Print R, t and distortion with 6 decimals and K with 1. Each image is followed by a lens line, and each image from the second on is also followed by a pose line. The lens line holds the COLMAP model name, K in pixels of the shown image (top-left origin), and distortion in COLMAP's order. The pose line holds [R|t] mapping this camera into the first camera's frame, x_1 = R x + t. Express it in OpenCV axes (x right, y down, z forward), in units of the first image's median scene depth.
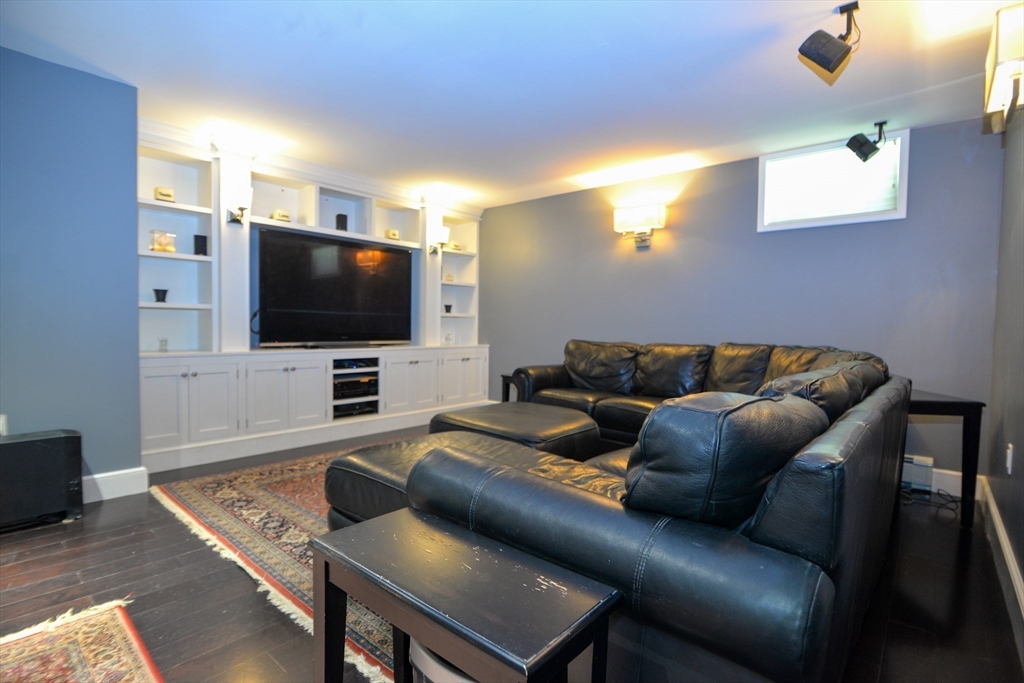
lens RADIAL K [[502.4, 0, 511.7], [0, 502.4, 344.6], [0, 0, 1]] dist [-0.019361, -0.000372]
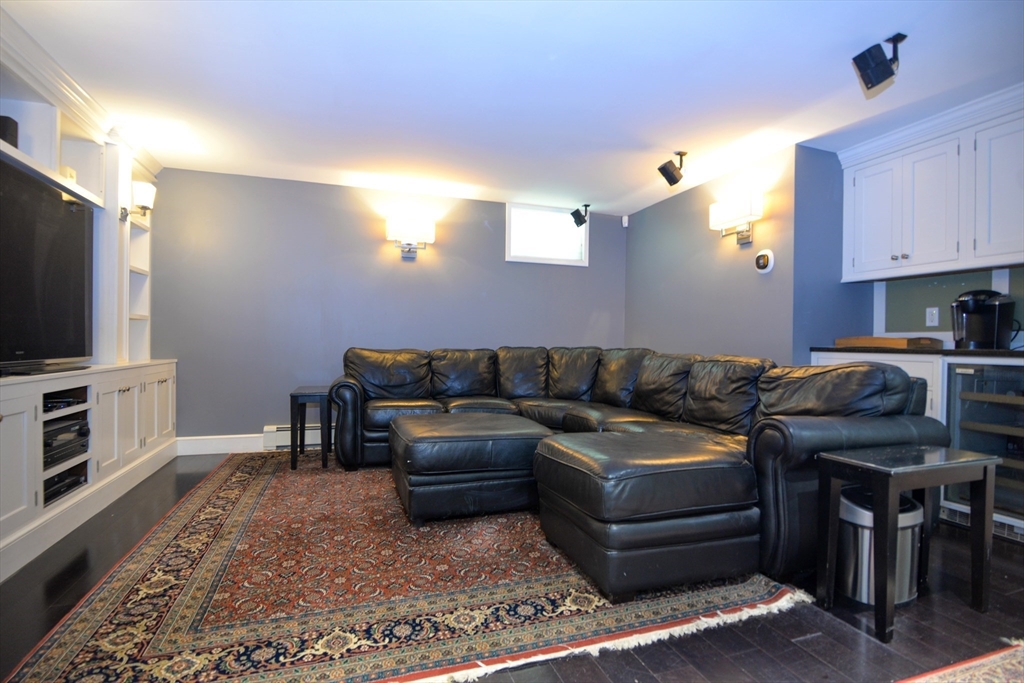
lens RADIAL K [[502.4, 0, 513.5], [0, 502.4, 343.1], [0, 0, 1]] dist [-0.019361, -0.000372]
pose [[0.490246, -0.012073, 0.871500, -0.756285], [0.031094, 0.999510, -0.003645, -0.008358], [-0.871029, 0.028885, 0.490381, 0.418869]]
